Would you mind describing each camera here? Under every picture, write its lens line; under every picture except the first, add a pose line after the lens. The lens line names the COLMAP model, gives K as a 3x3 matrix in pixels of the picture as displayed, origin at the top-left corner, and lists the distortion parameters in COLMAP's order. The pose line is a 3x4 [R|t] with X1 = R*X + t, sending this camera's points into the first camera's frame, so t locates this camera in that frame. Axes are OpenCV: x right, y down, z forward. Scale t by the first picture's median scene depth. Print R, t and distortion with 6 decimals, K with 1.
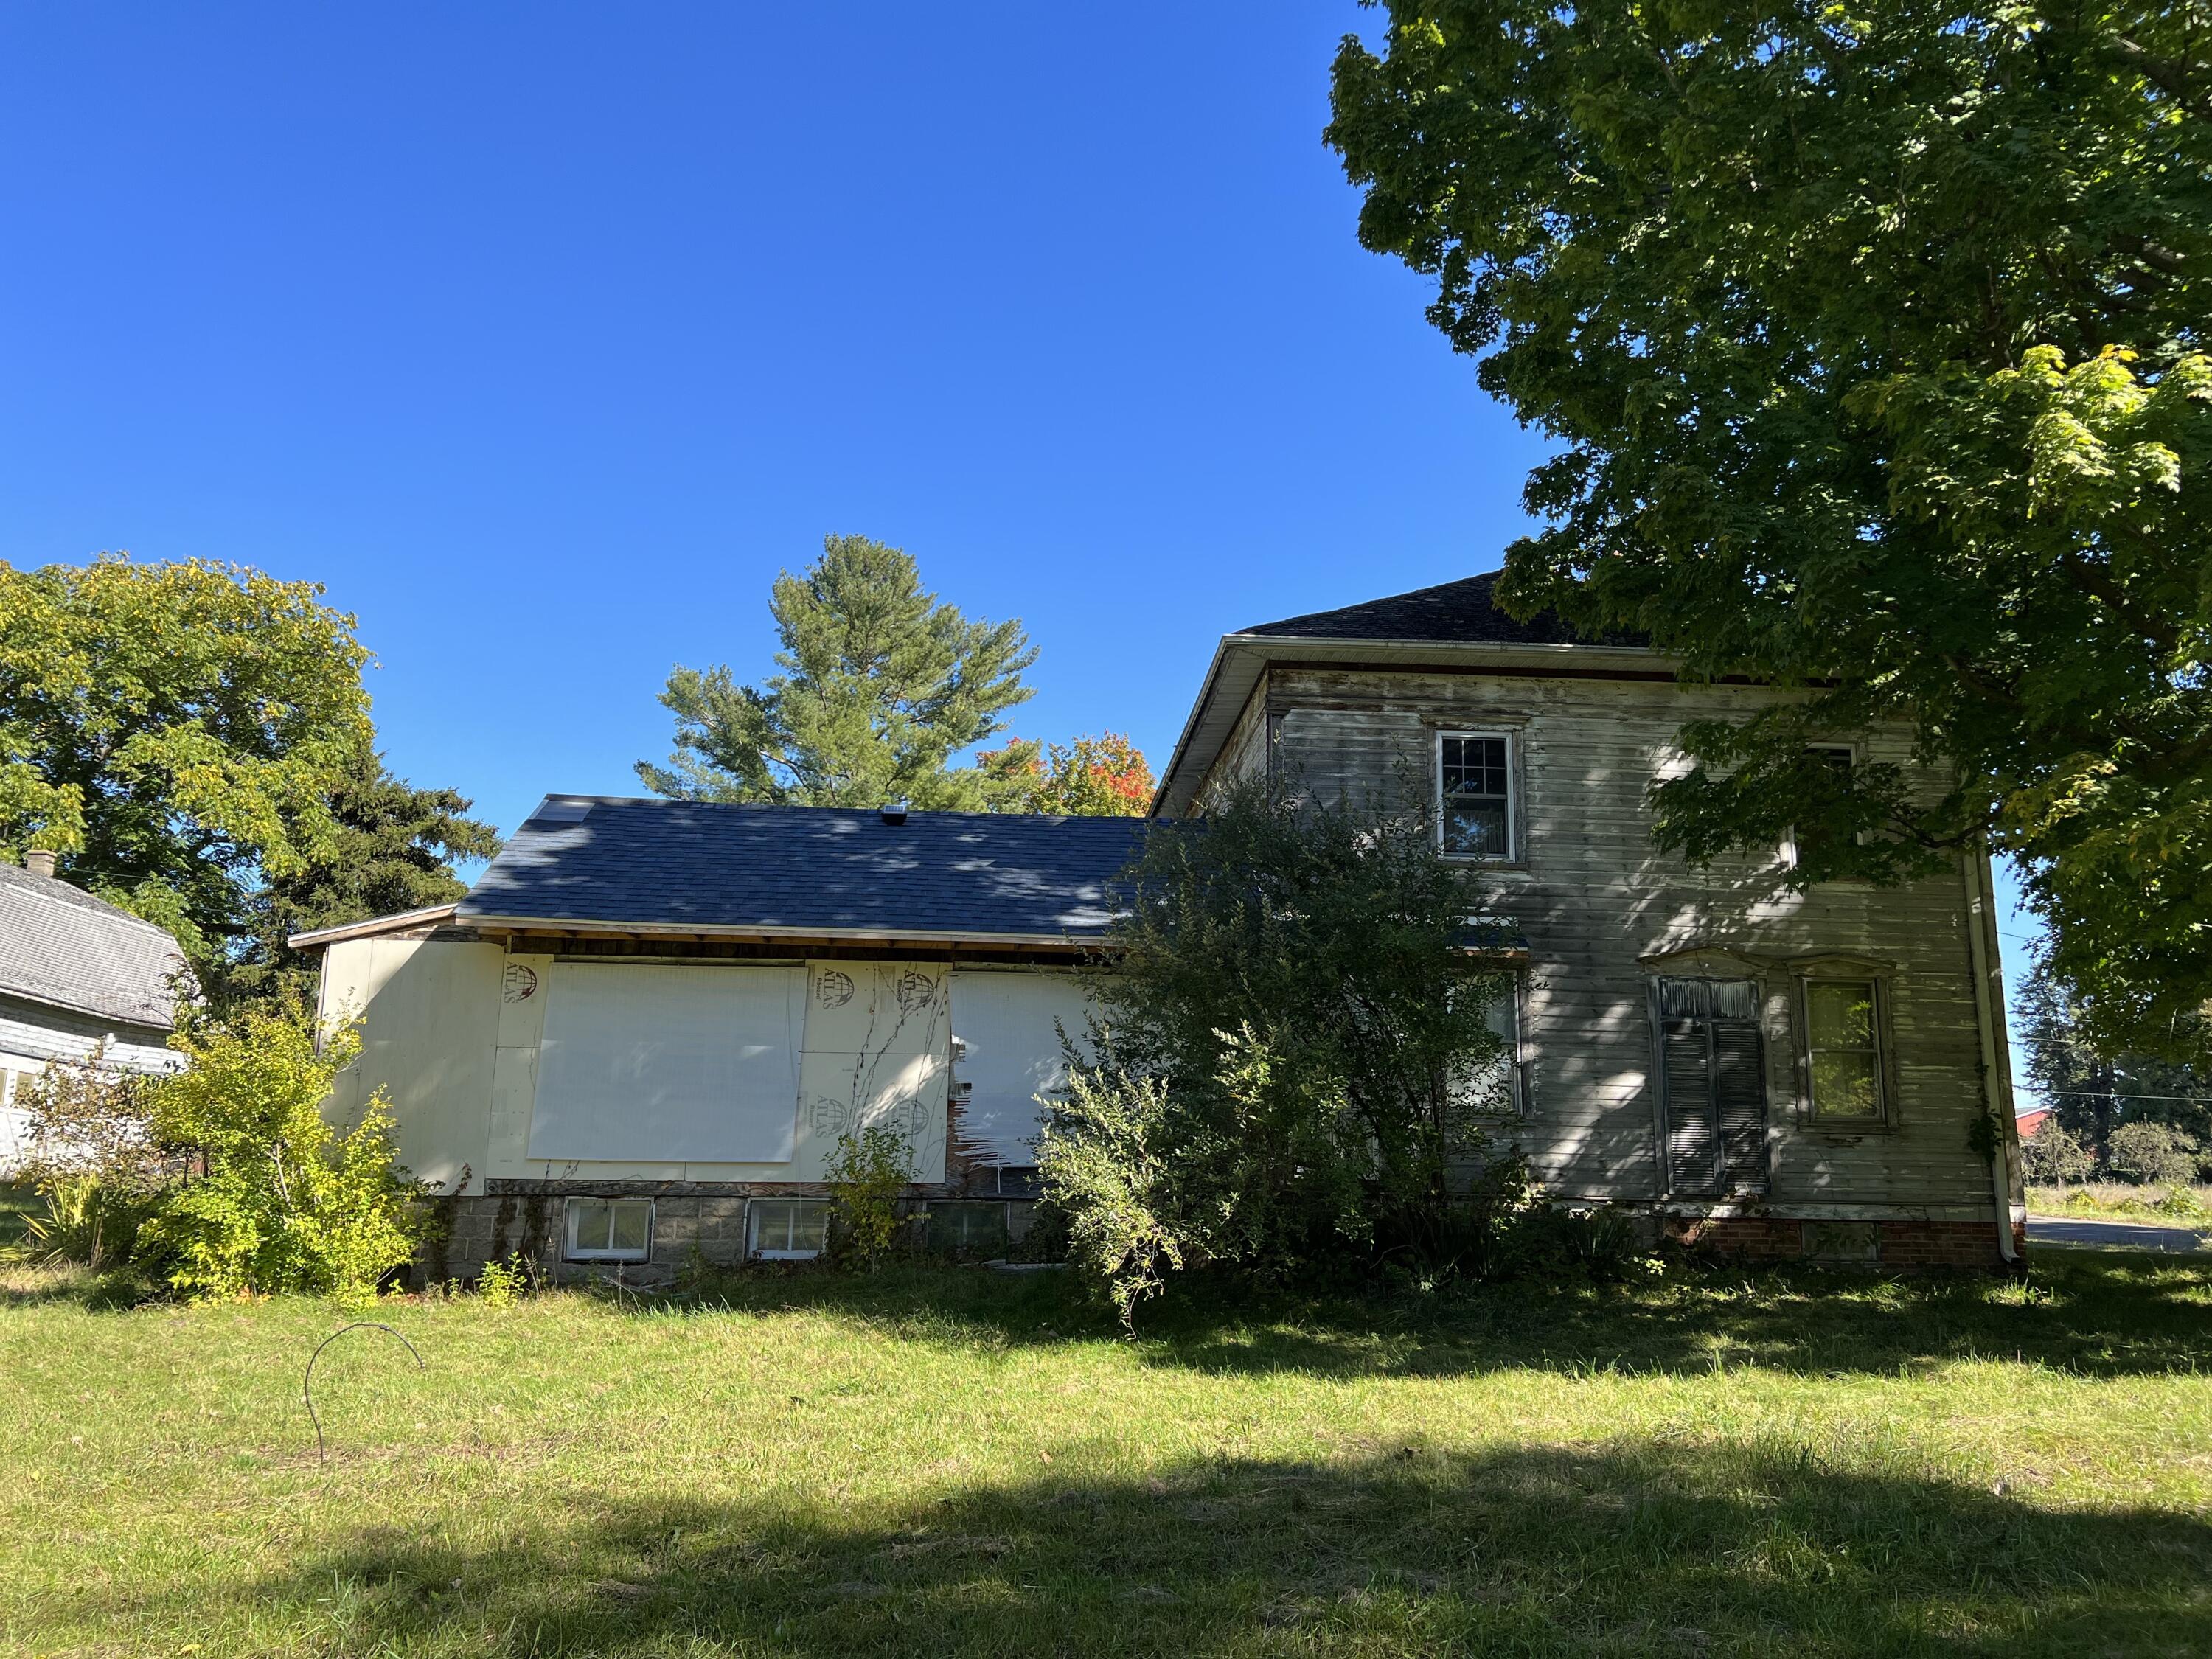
lens RADIAL K [[1683.5, 0, 1109.0], [0, 1683.5, 831.6], [0, 0, 1]] dist [0.076910, -0.038407]
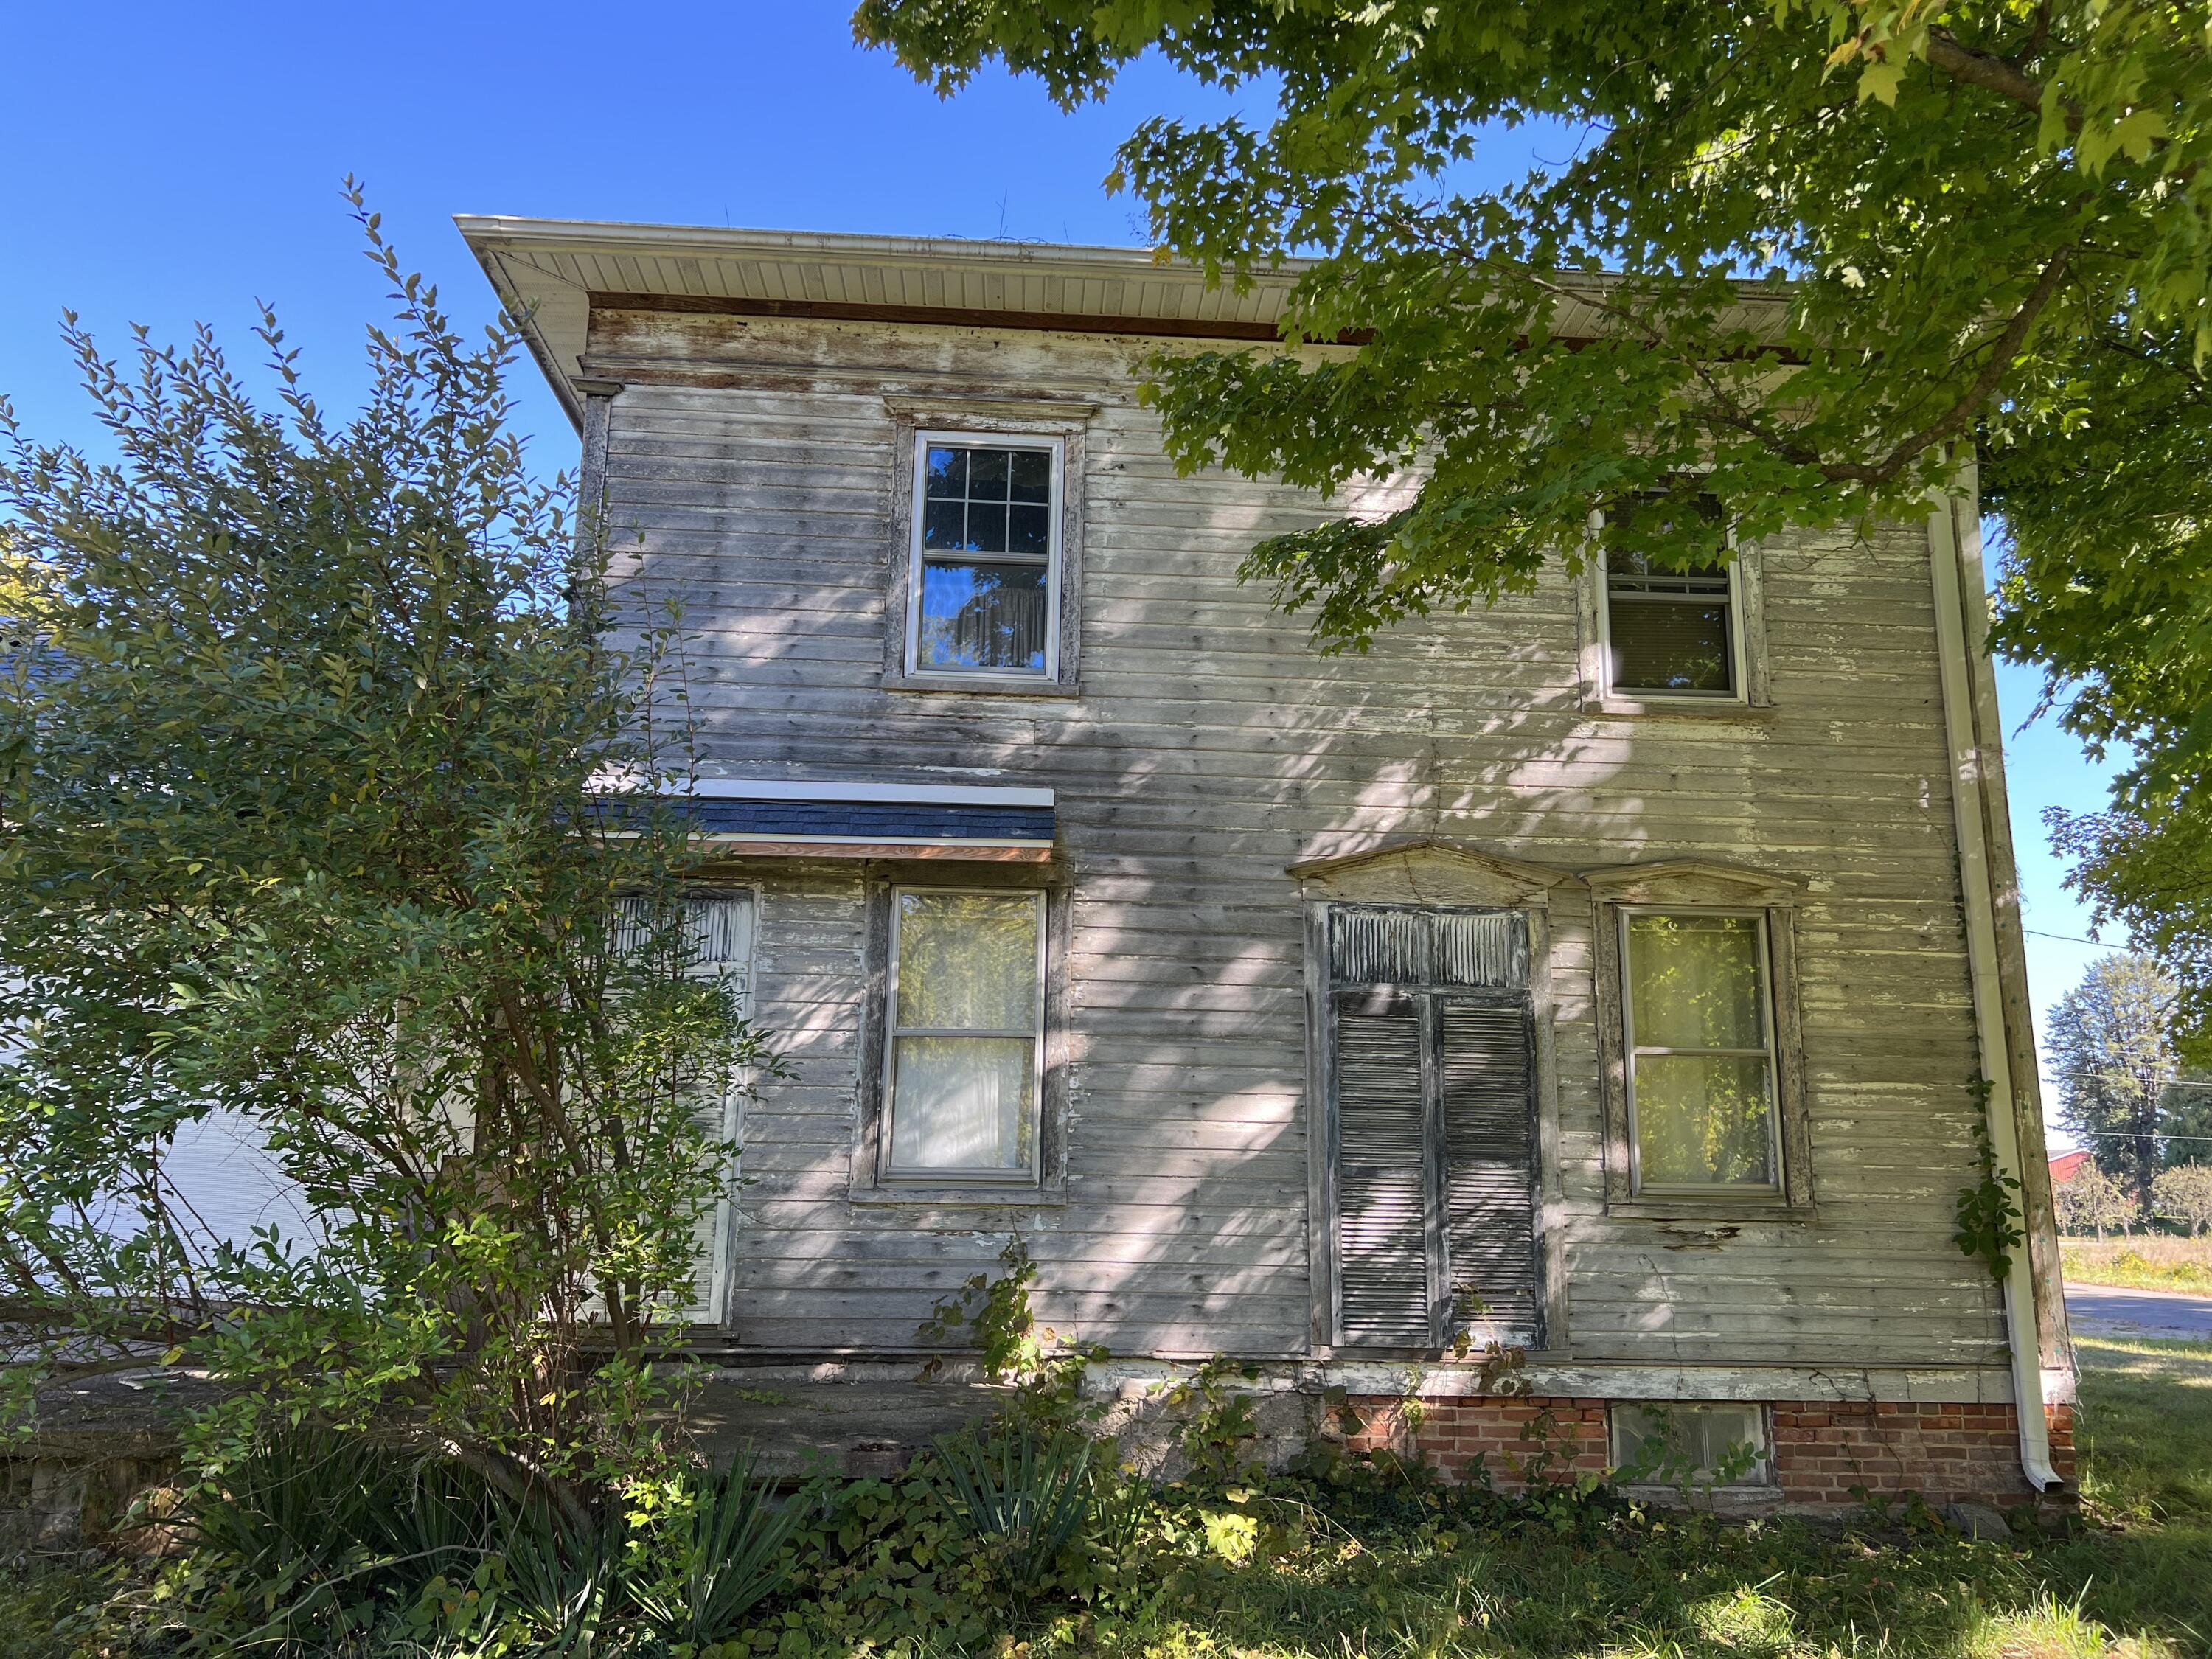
lens RADIAL K [[1683.5, 0, 1090.0], [0, 1683.5, 831.9], [0, 0, 1]] dist [0.076910, -0.038407]
pose [[0.999771, -0.001258, -0.021356, 0.260963], [0.000807, 0.999777, -0.021097, 0.074238], [0.021378, 0.021075, 0.999549, 0.494524]]
